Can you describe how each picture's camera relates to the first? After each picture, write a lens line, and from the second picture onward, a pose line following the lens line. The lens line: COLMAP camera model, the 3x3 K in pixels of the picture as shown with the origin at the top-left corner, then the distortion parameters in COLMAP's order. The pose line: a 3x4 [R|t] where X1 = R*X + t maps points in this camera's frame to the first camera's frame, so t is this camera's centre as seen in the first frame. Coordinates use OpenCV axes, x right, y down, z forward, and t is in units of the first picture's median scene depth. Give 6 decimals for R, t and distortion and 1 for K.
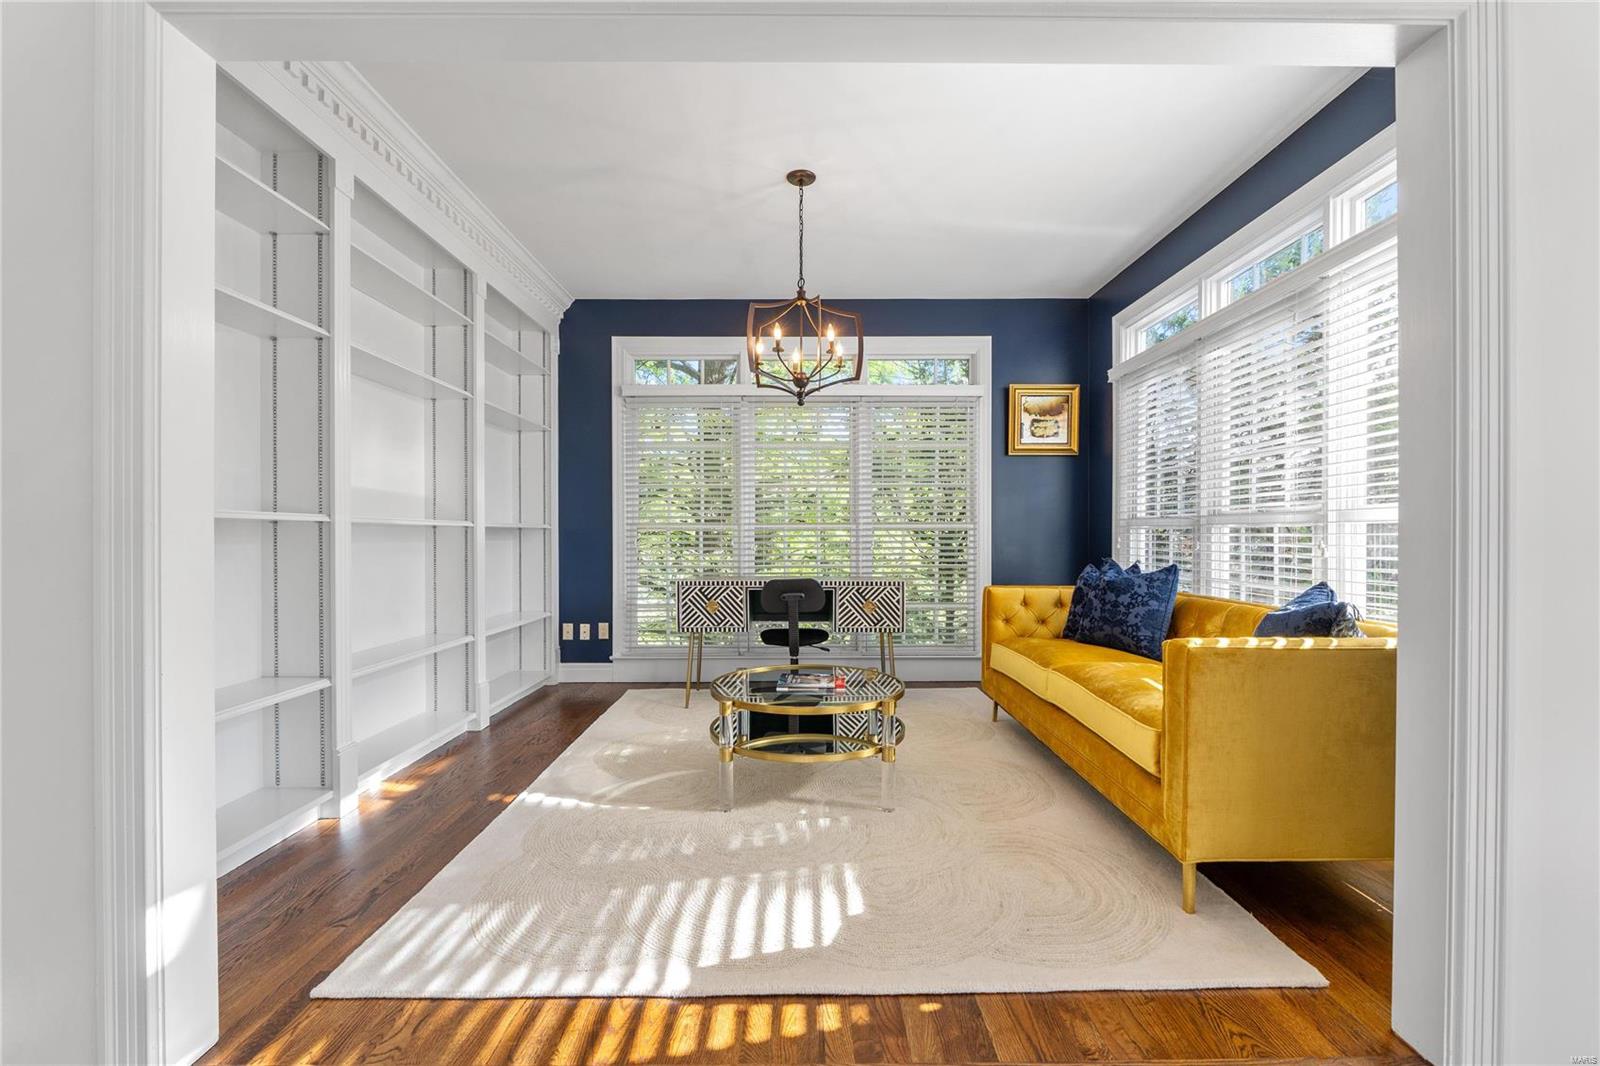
lens RADIAL K [[673.7, 0, 809.5], [0, 673.7, 534.5], [0, 0, 1]] dist [-0.010683, 0.001070]
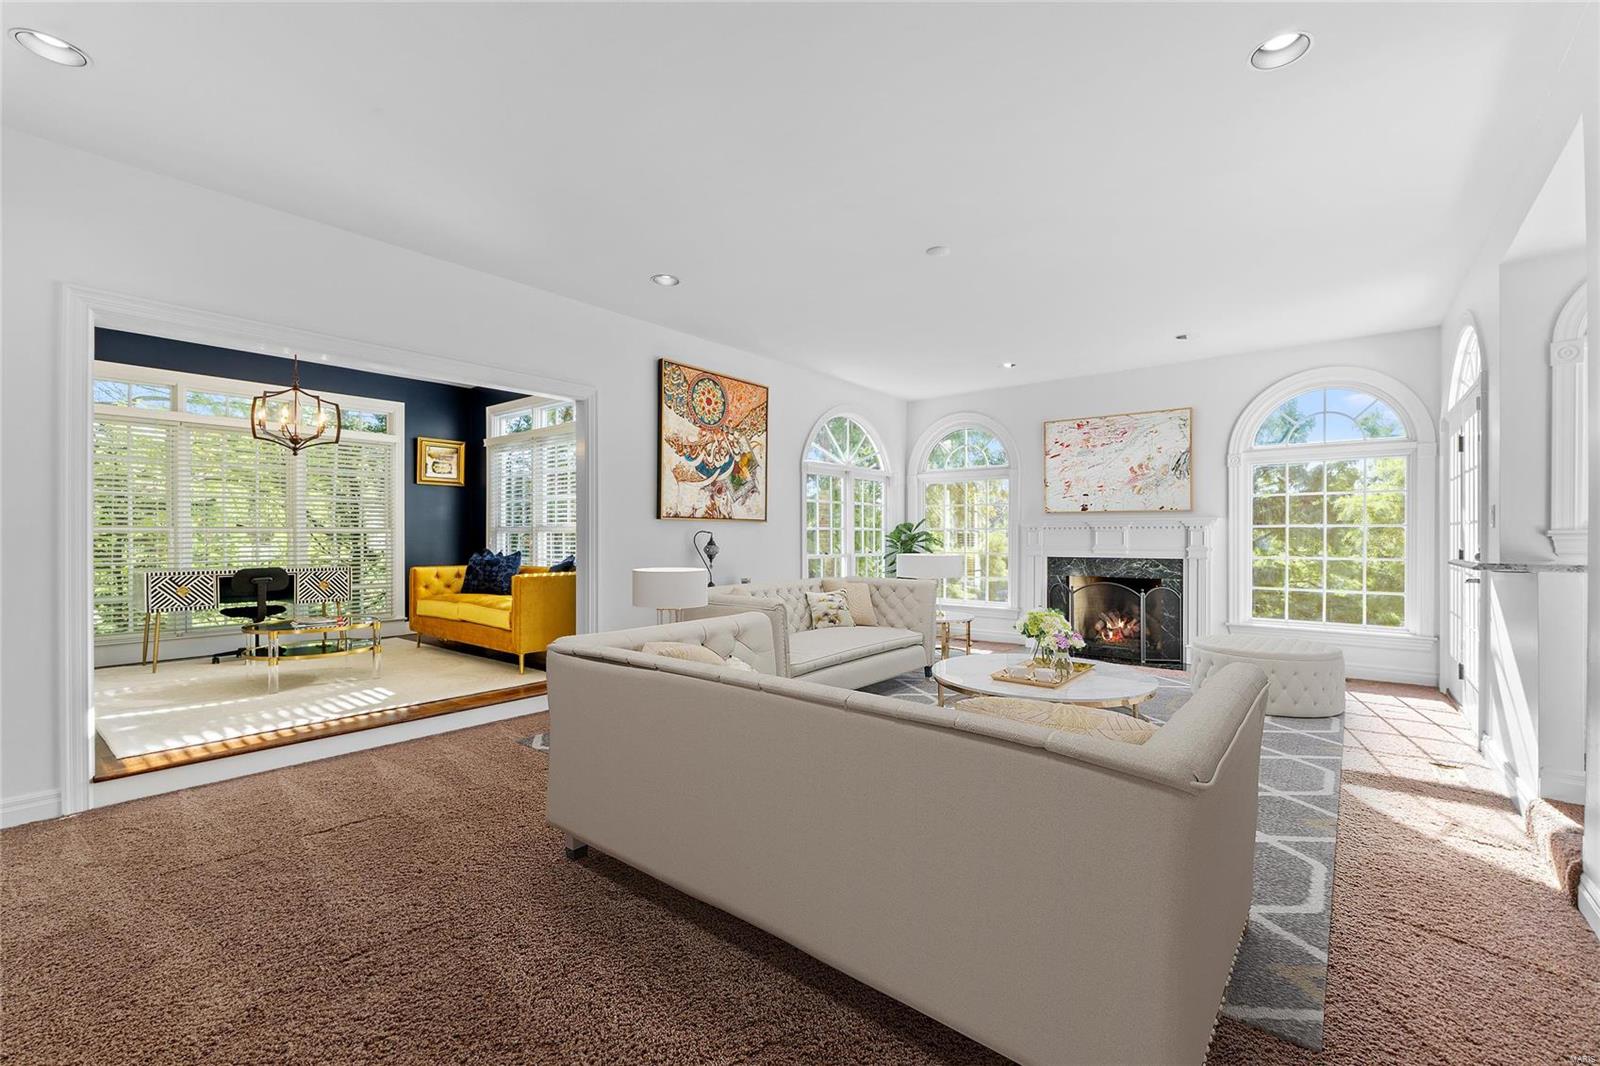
lens RADIAL K [[673.7, 0, 803.7], [0, 673.7, 538.2], [0, 0, 1]] dist [-0.010683, 0.001070]
pose [[0.636861, -0.001692, 0.770977, -0.378088], [0.000881, 0.999999, 0.001467, 0.002946], [-0.770978, -0.000255, 0.636862, -0.758209]]
